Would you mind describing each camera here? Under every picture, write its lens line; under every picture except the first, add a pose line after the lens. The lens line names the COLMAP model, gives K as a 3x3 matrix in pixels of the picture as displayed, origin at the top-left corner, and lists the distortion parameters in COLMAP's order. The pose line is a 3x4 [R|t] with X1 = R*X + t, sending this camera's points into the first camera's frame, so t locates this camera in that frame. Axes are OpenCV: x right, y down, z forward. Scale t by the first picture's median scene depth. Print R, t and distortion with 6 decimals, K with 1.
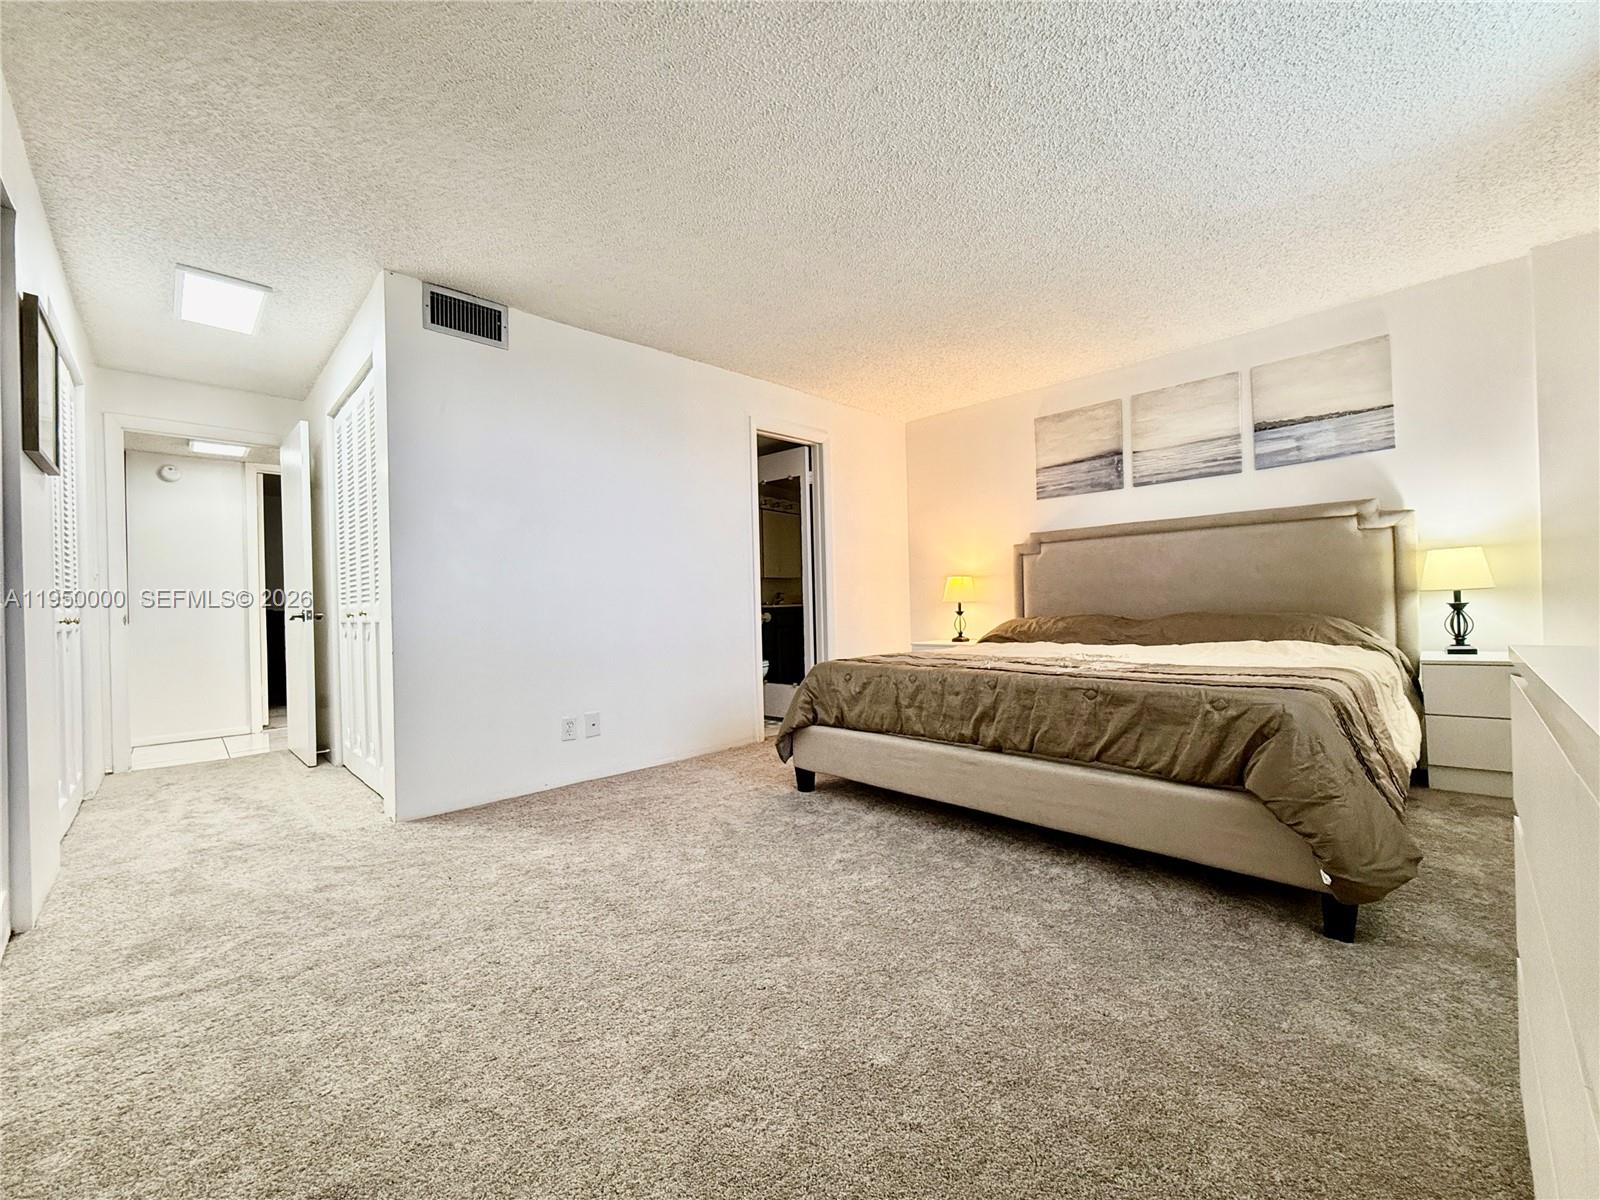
lens RADIAL K [[644.2, 0, 800.0], [0, 644.2, 600.0], [0, 0, 1]] dist [-0.001430, -0.000192]
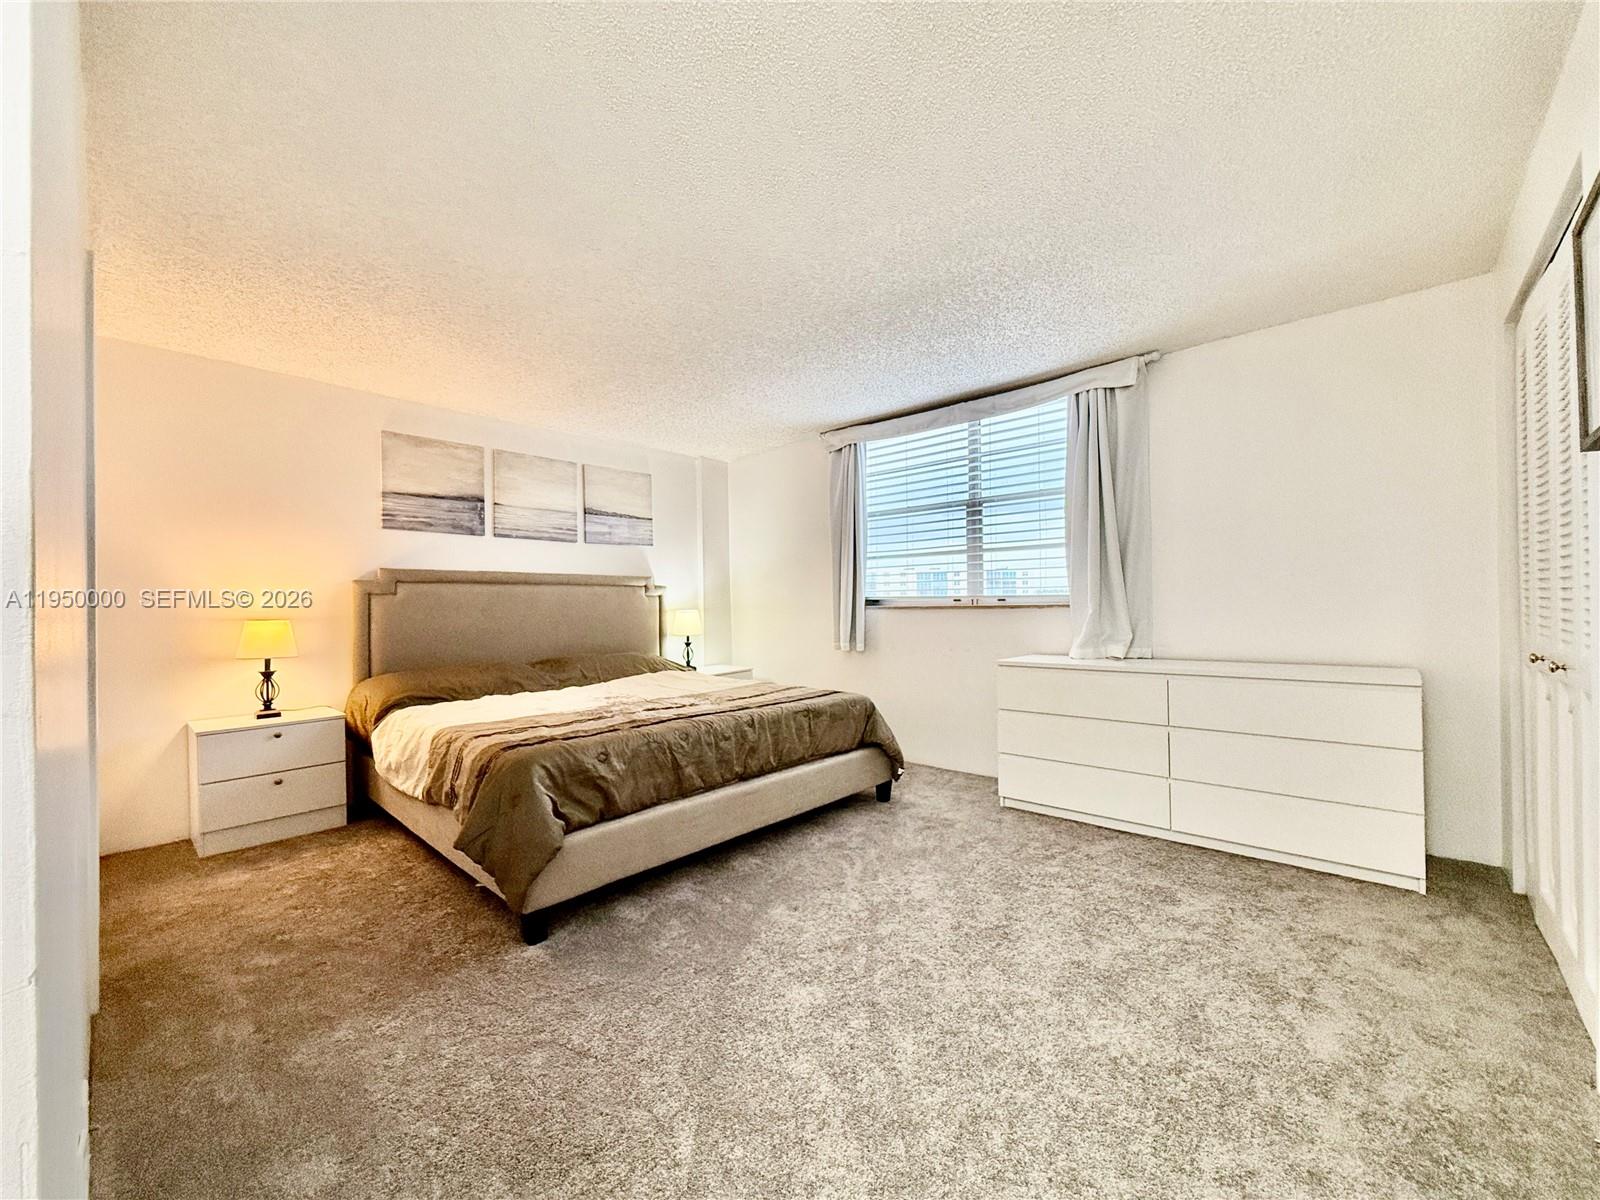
lens RADIAL K [[644.2, 0, 800.0], [0, 644.2, 600.0], [0, 0, 1]] dist [-0.001430, -0.000192]
pose [[-0.054438, 0.074474, 0.995736, -0.511236], [0.047266, 0.996289, -0.071932, 0.020202], [-0.997398, 0.043149, -0.057756, 0.573119]]
